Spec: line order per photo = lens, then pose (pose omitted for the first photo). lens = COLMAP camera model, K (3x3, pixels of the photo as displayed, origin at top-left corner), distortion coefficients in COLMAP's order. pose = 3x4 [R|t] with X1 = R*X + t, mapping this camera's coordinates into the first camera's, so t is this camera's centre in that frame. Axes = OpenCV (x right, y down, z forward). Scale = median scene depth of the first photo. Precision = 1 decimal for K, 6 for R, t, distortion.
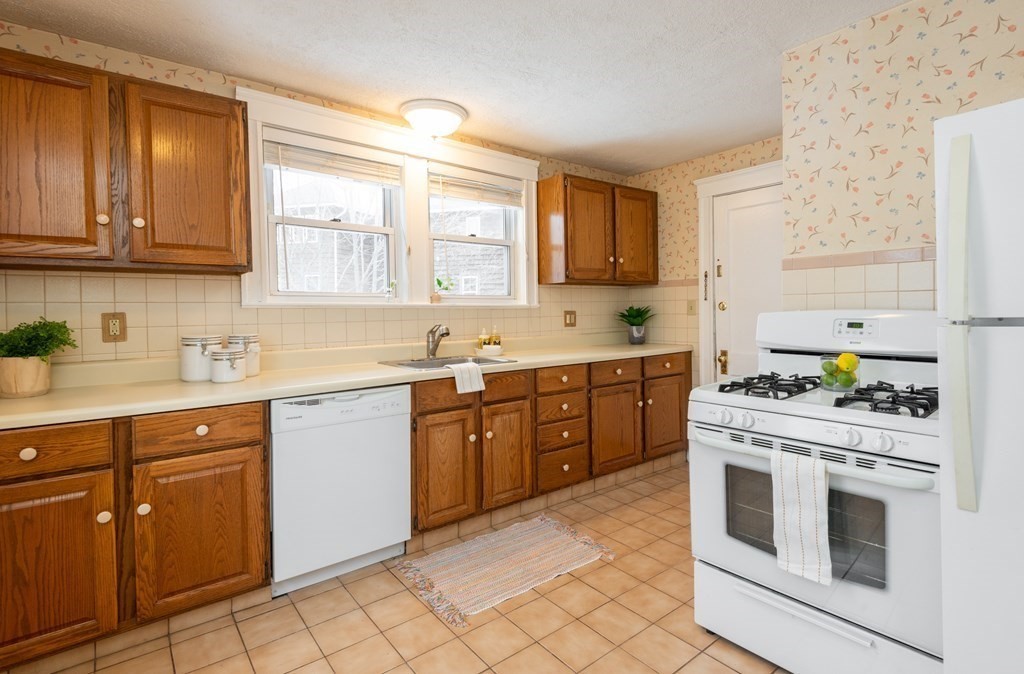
lens RADIAL K [[498.8, 0, 529.3], [0, 498.8, 317.1], [0, 0, 1]] dist [0.038440, -0.028818]
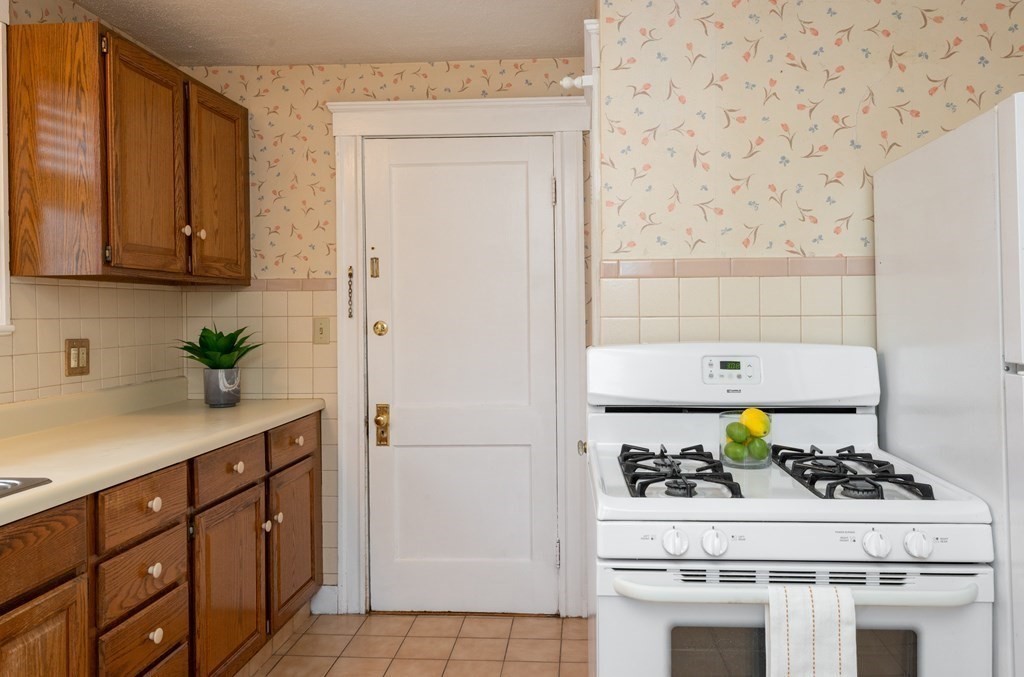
lens RADIAL K [[805.0, 0, 531.4], [0, 805.0, 315.3], [0, 0, 1]] dist [0.025268, -0.006366]
pose [[0.682197, 0.009165, 0.731111, -0.233294], [0.008219, 0.999762, -0.020203, -0.021958], [-0.731122, 0.019791, 0.681959, 0.314231]]
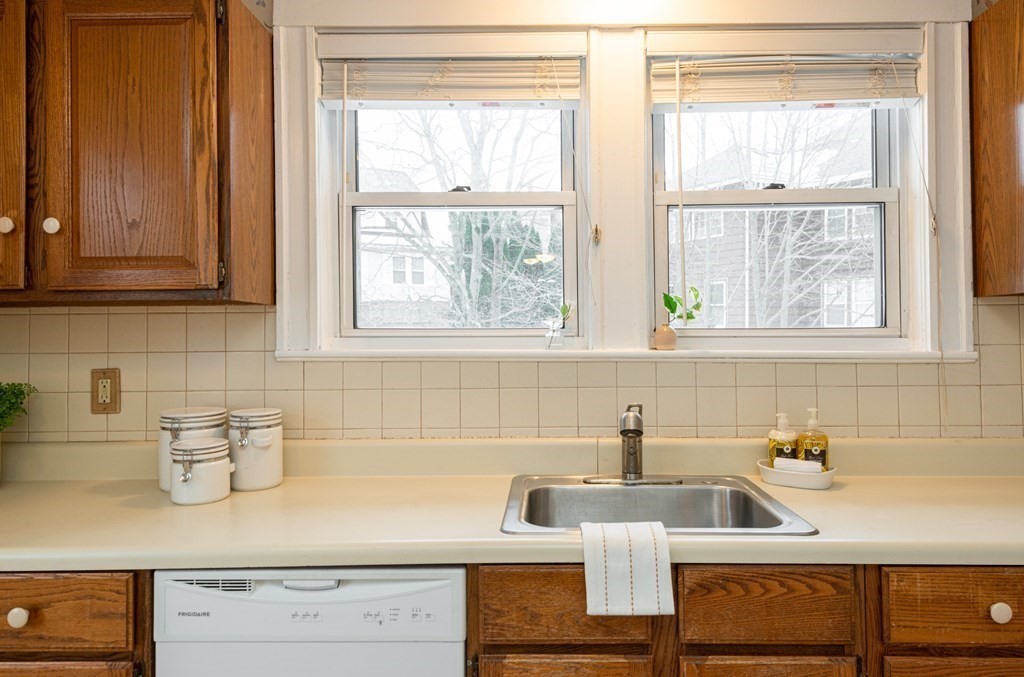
lens RADIAL K [[702.9, 0, 534.5], [0, 702.9, 322.1], [0, 0, 1]] dist [0.017712, -0.001887]
pose [[0.762304, -0.003621, -0.647209, 0.144508], [-0.010922, 0.999770, -0.018458, -0.044873], [0.647127, 0.021140, 0.762089, 0.518319]]
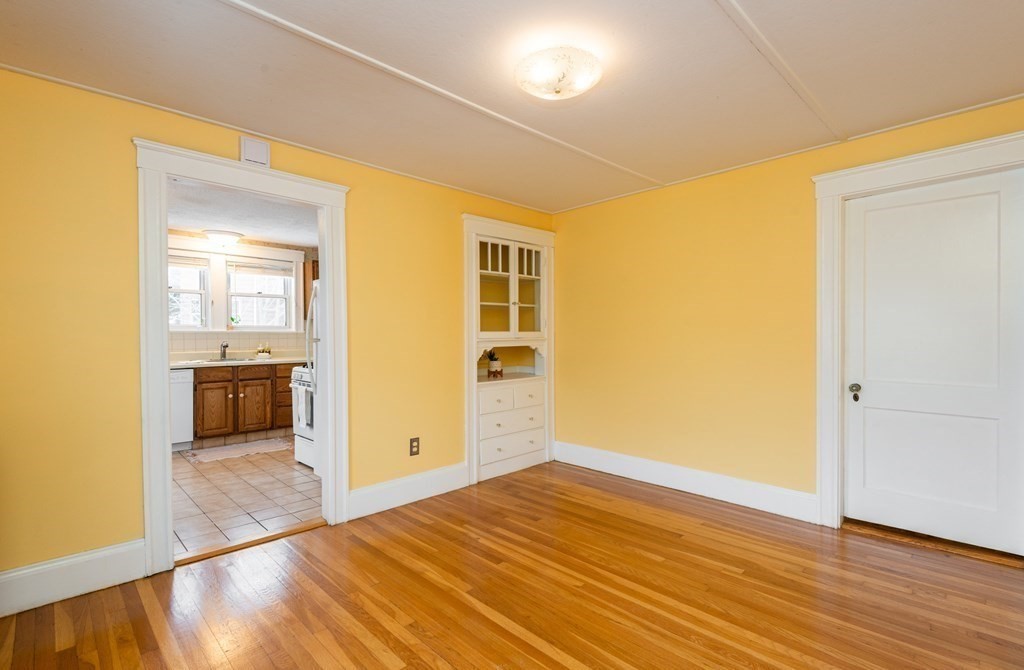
lens RADIAL K [[469.3, 0, 512.0], [0, 469.3, 335.0], [0, 0, 1]] dist [0.021273, -0.000422]
pose [[0.996090, 0.008879, 0.087896, 0.808896], [-0.007997, 0.999914, -0.010384, -0.000602], [-0.087981, 0.009640, 0.996076, -0.982142]]
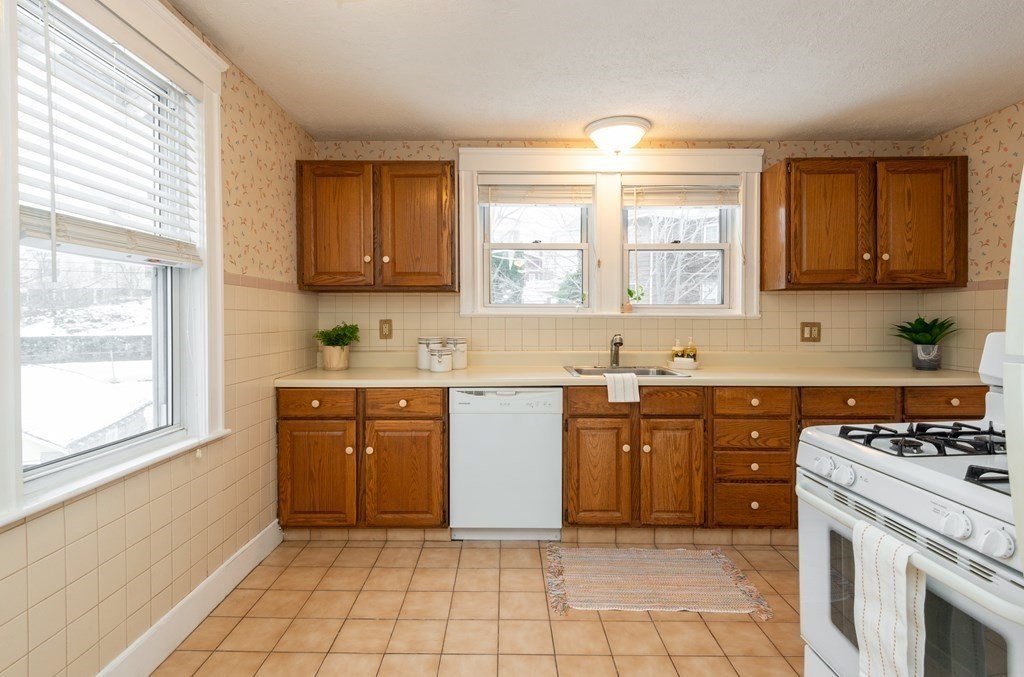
lens RADIAL K [[501.4, 0, 504.4], [0, 501.4, 324.9], [0, 0, 1]] dist [0.029324, -0.023266]
pose [[0.771040, 0.019914, -0.636475, 0.310237], [-0.018013, 0.999793, 0.009459, -0.009996], [0.636531, 0.004172, 0.771240, 0.059058]]
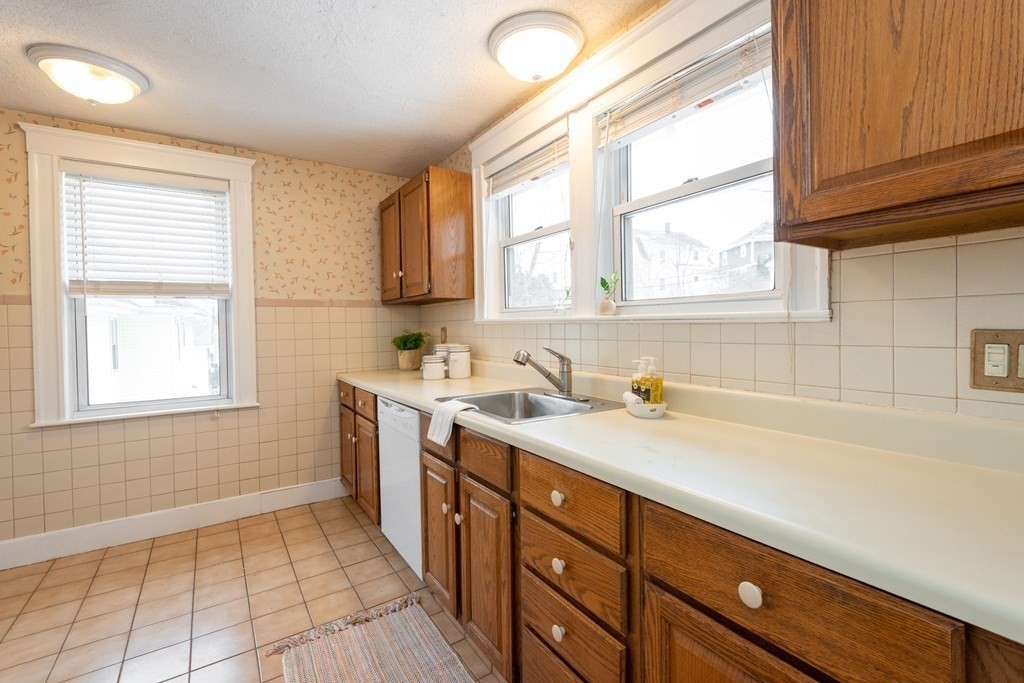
lens RADIAL K [[460.0, 0, 514.6], [0, 460.0, 332.8], [0, 0, 1]] dist [0.010222, -0.001004]
pose [[-0.106502, 0.030818, -0.993835, 0.482529], [0.004952, 0.999524, 0.030464, -0.026586], [0.994300, -0.001677, -0.106604, 1.080148]]
